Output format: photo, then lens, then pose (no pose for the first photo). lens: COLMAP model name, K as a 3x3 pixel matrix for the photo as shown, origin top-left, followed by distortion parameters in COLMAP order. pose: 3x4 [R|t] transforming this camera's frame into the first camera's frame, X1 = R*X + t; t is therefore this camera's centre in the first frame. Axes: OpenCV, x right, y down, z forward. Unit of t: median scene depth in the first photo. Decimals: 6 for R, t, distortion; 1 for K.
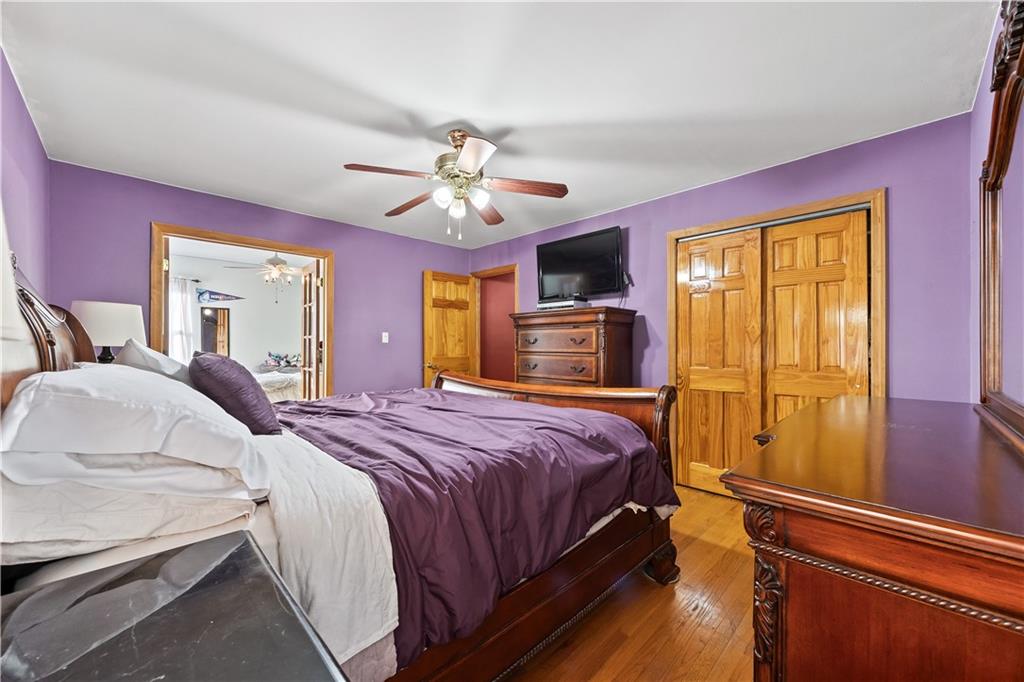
lens RADIAL K [[396.0, 0, 514.4], [0, 396.0, 346.1], [0, 0, 1]] dist [0.000801, -0.000804]
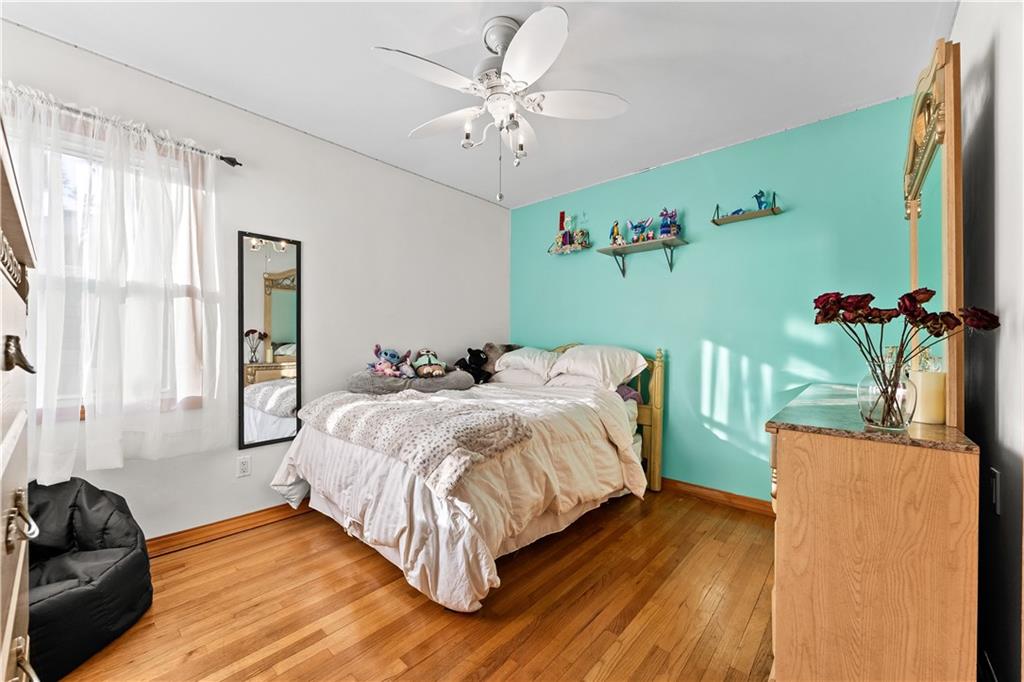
lens RADIAL K [[396.0, 0, 509.3], [0, 396.0, 341.2], [0, 0, 1]] dist [0.000801, -0.000804]
pose [[0.997885, 0.013301, 0.063631, -0.521612], [-0.013479, 0.999906, 0.002374, 0.007129], [-0.063593, -0.003226, 0.997971, 0.560724]]
